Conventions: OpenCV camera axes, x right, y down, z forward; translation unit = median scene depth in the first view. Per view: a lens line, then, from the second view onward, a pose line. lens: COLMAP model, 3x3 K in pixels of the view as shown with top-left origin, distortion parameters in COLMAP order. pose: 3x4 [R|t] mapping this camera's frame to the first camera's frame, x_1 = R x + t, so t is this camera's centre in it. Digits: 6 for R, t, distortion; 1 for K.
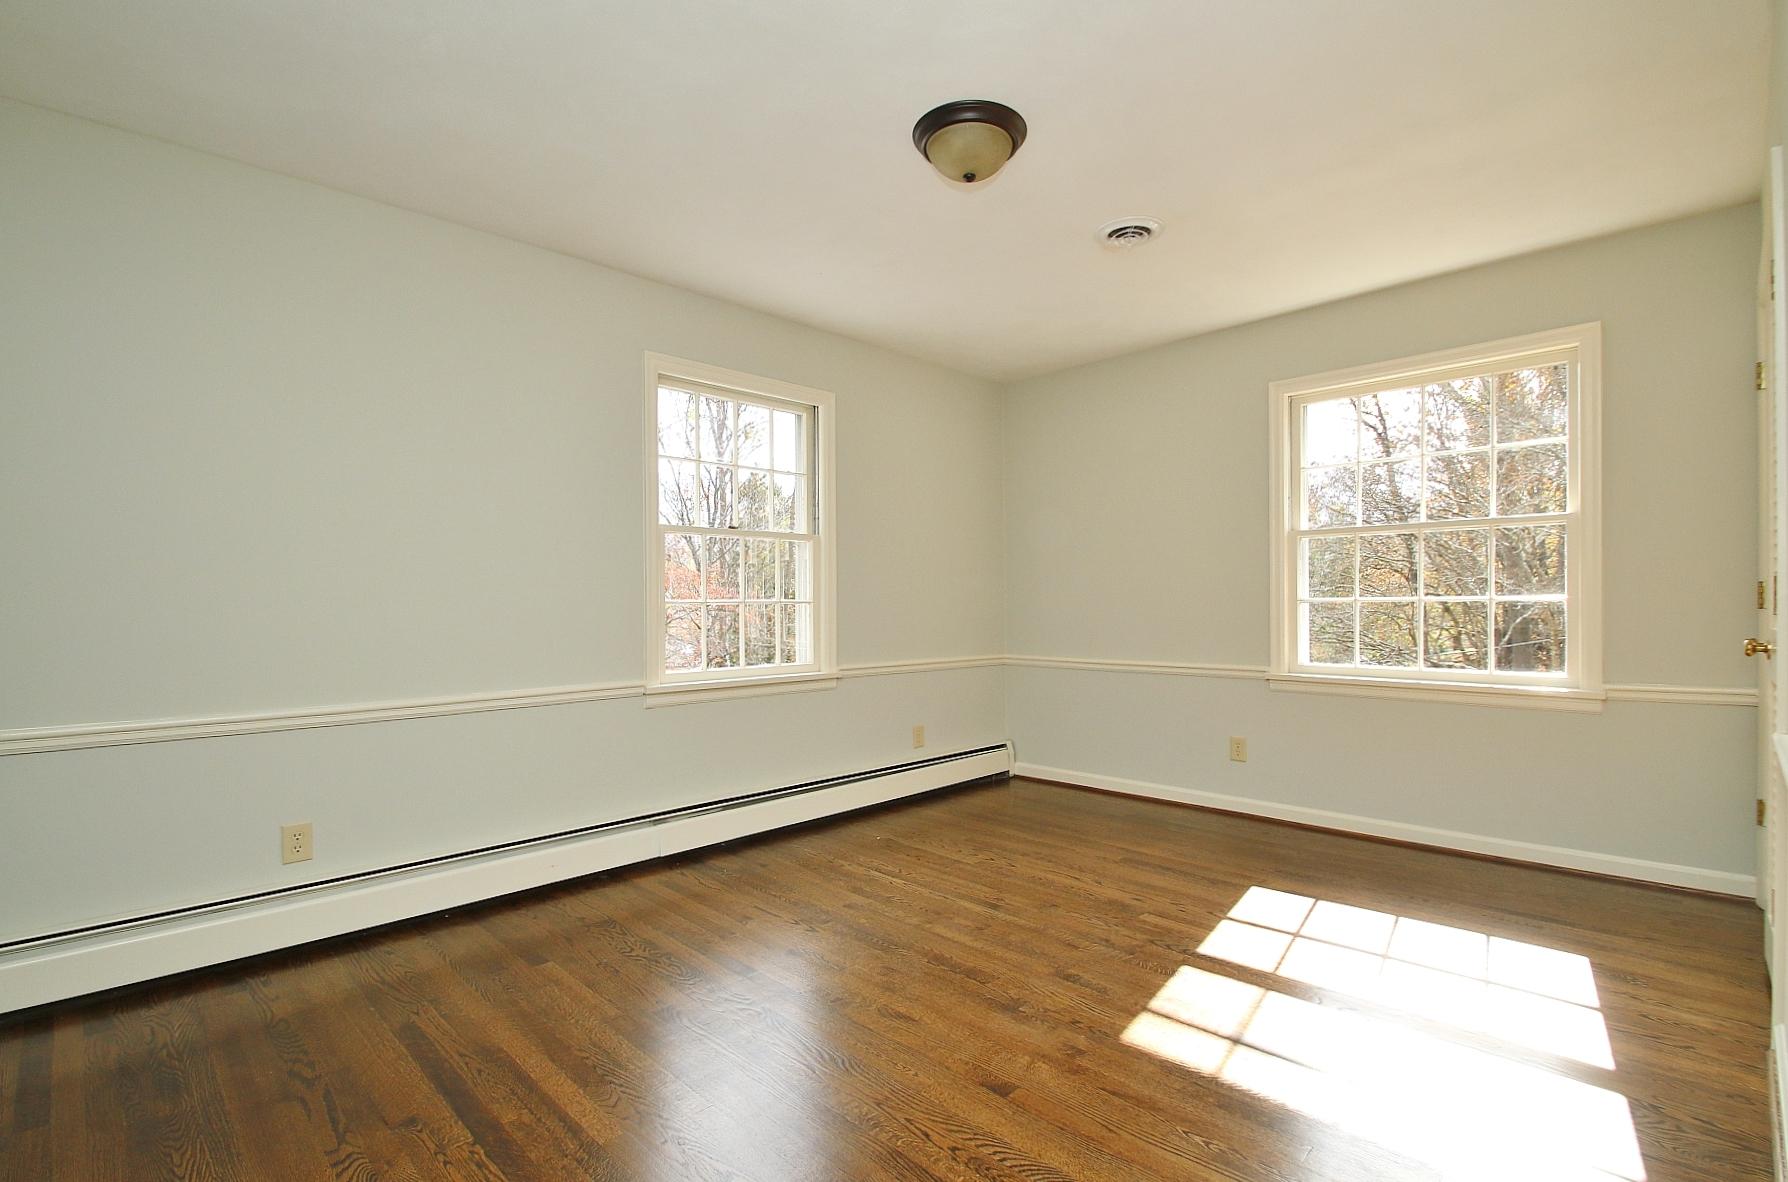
lens RADIAL K [[829.9, 0, 900.8], [0, 829.9, 598.4], [0, 0, 1]] dist [0.001846, -0.000100]
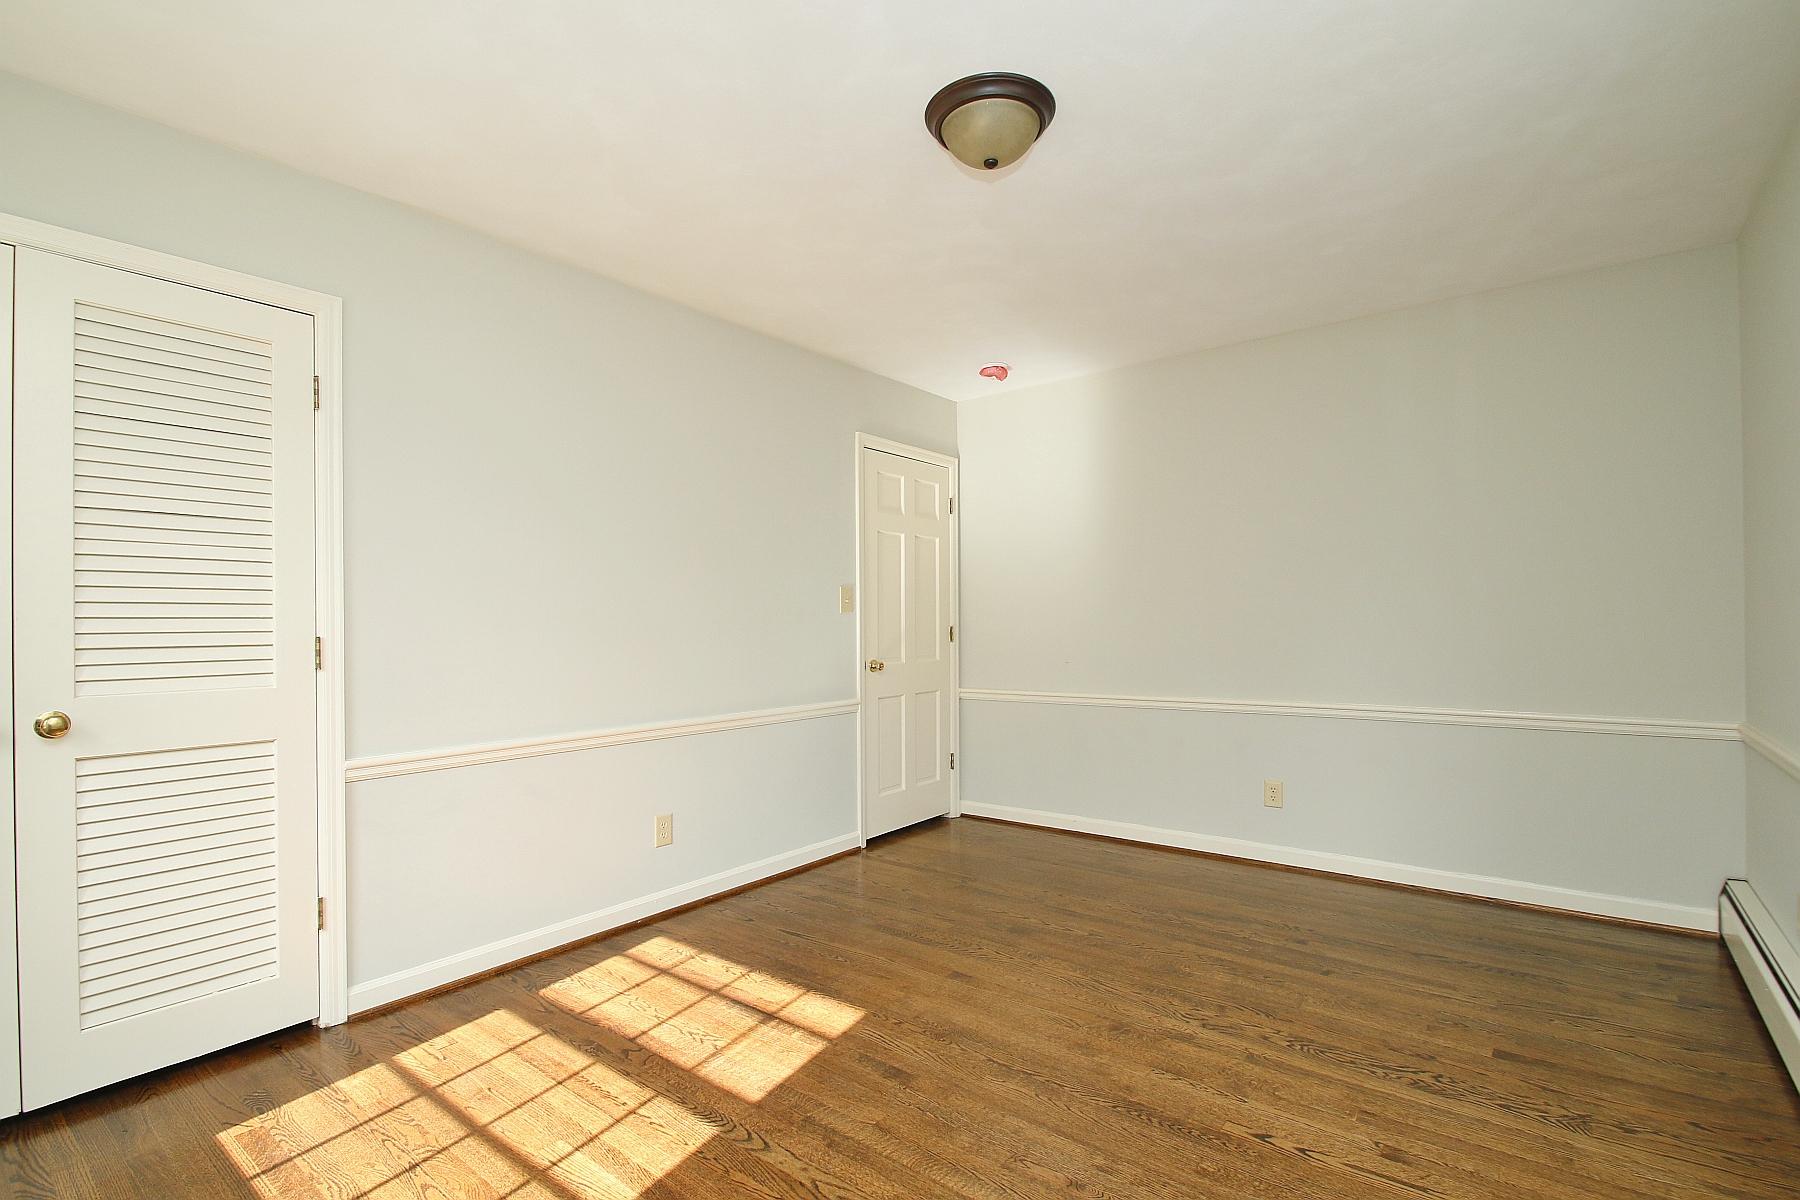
lens RADIAL K [[828.1, 0, 906.3], [0, 828.1, 621.7], [0, 0, 1]] dist [0.016793, -0.018776]
pose [[-0.992456, 0.022011, -0.120610, 0.219288], [0.022913, 0.999719, -0.006093, -0.014866], [0.120442, -0.008811, -0.992681, 1.438158]]
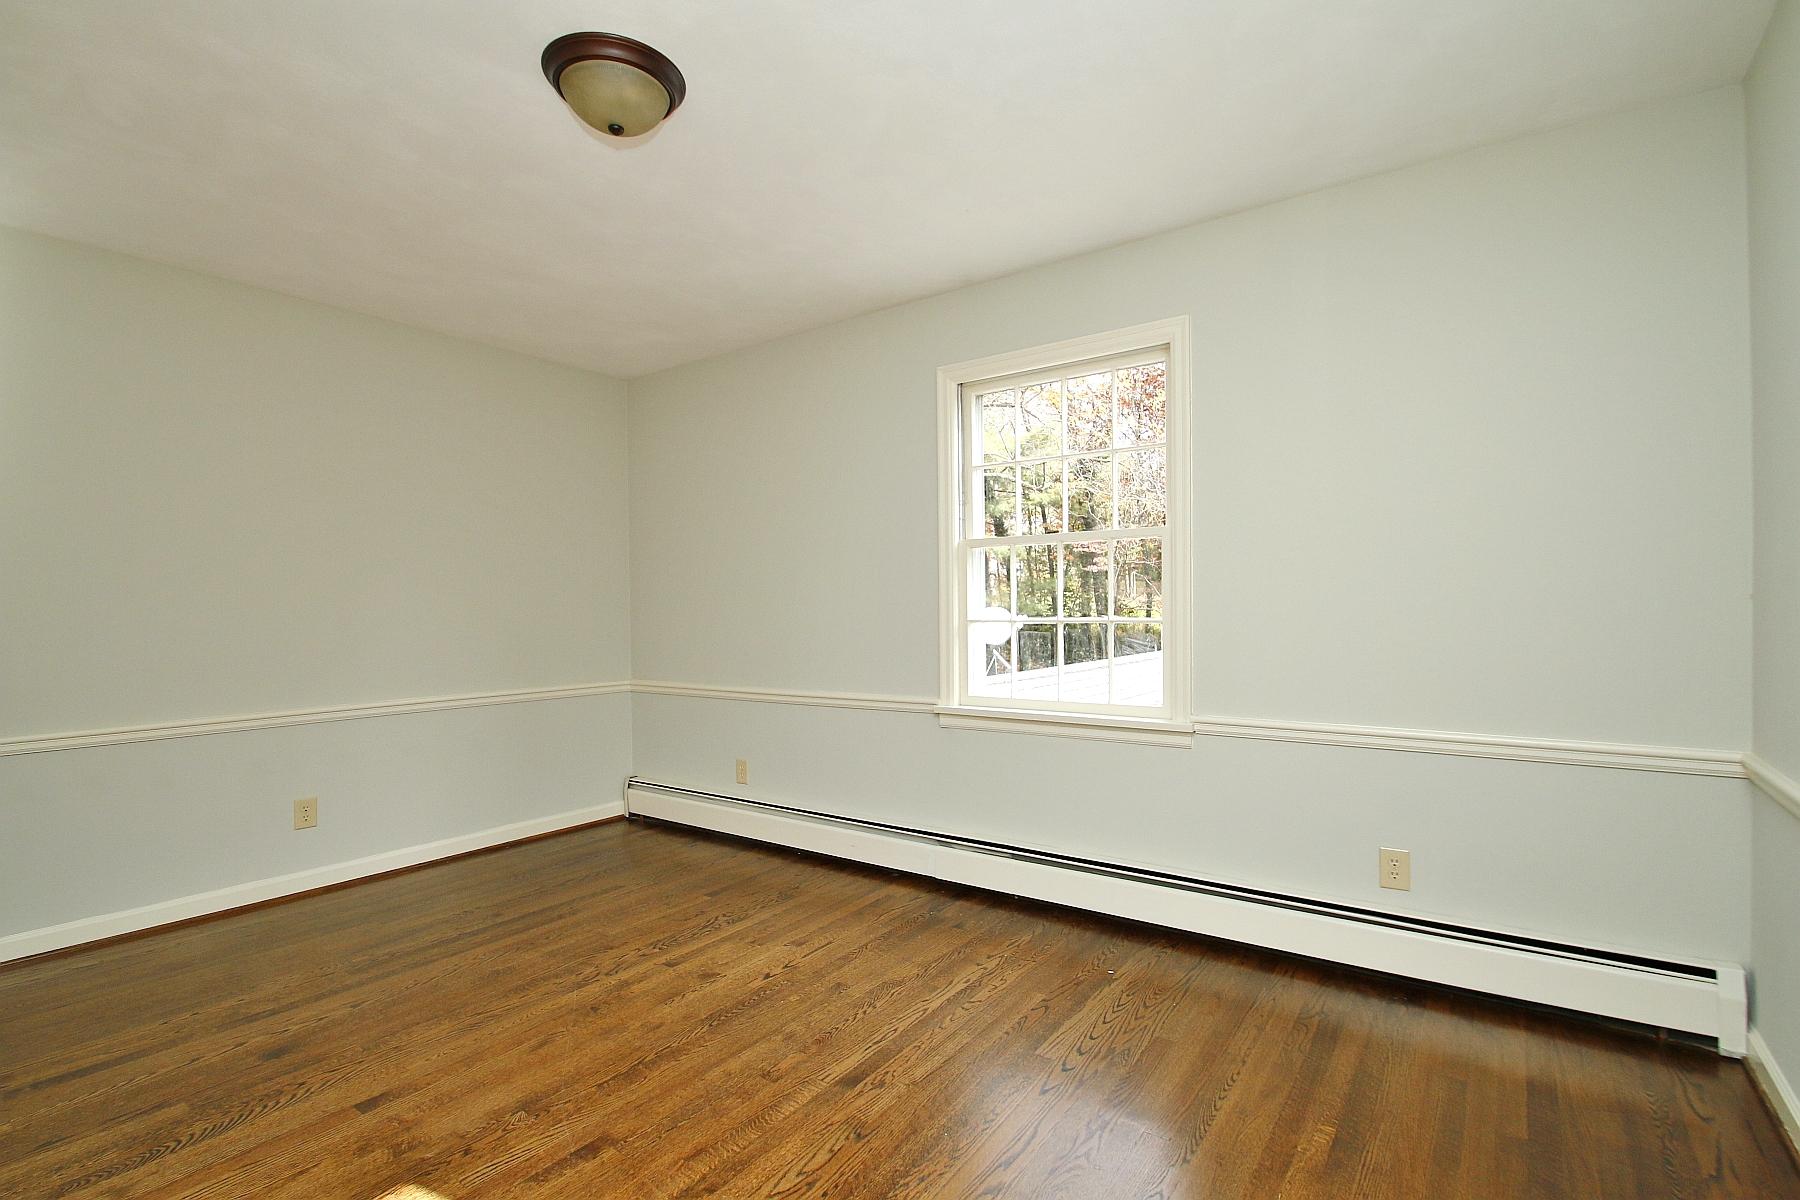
lens RADIAL K [[828.1, 0, 906.3], [0, 828.1, 621.7], [0, 0, 1]] dist [0.016793, -0.018776]
pose [[0.165000, 0.021675, -0.986055, 0.739739], [0.017921, 0.999528, 0.024970, -0.020830], [0.986131, -0.021791, 0.164533, 0.889109]]
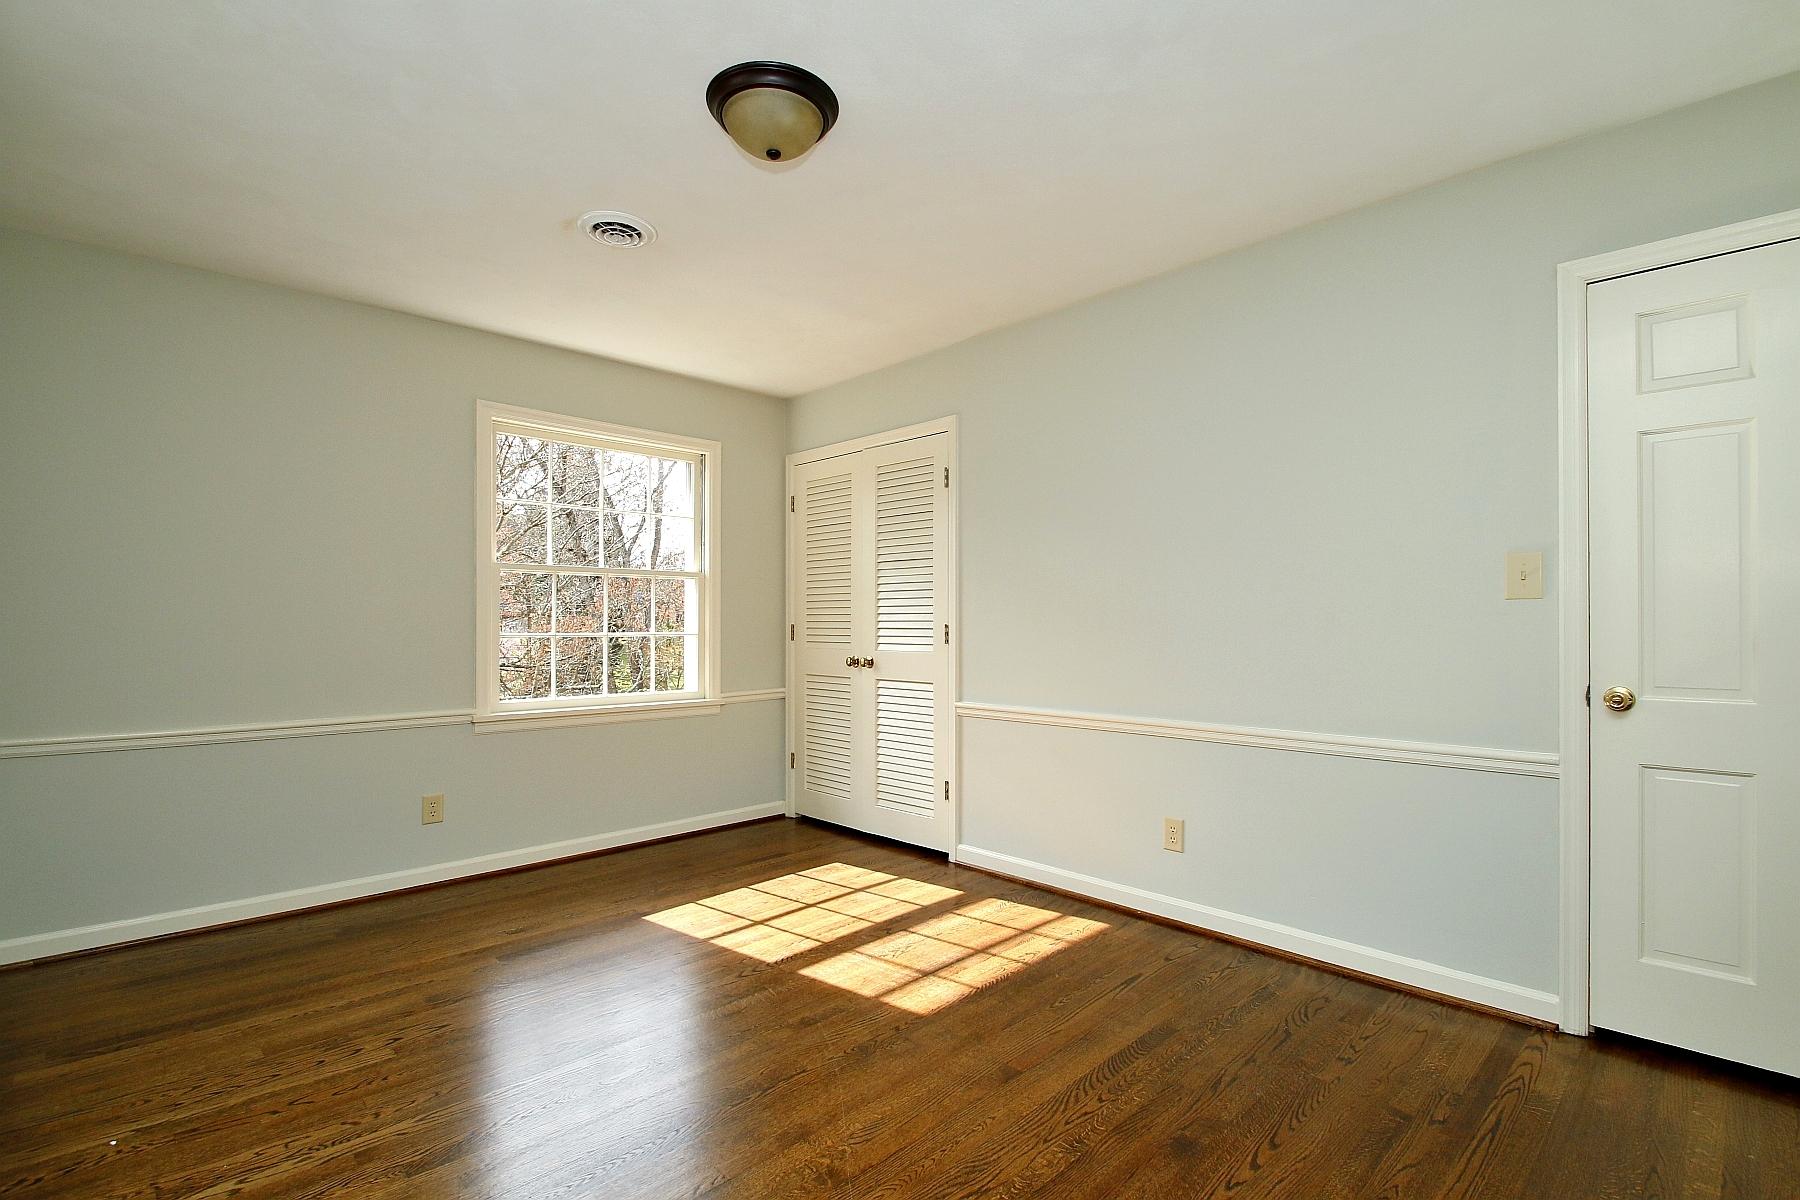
lens RADIAL K [[828.1, 0, 906.3], [0, 828.1, 621.7], [0, 0, 1]] dist [0.016793, -0.018776]
pose [[0.014359, 0.013749, 0.999802, -0.599982], [-0.004870, 0.999895, -0.013680, -0.004685], [-0.999885, -0.004673, 0.014424, 0.663117]]
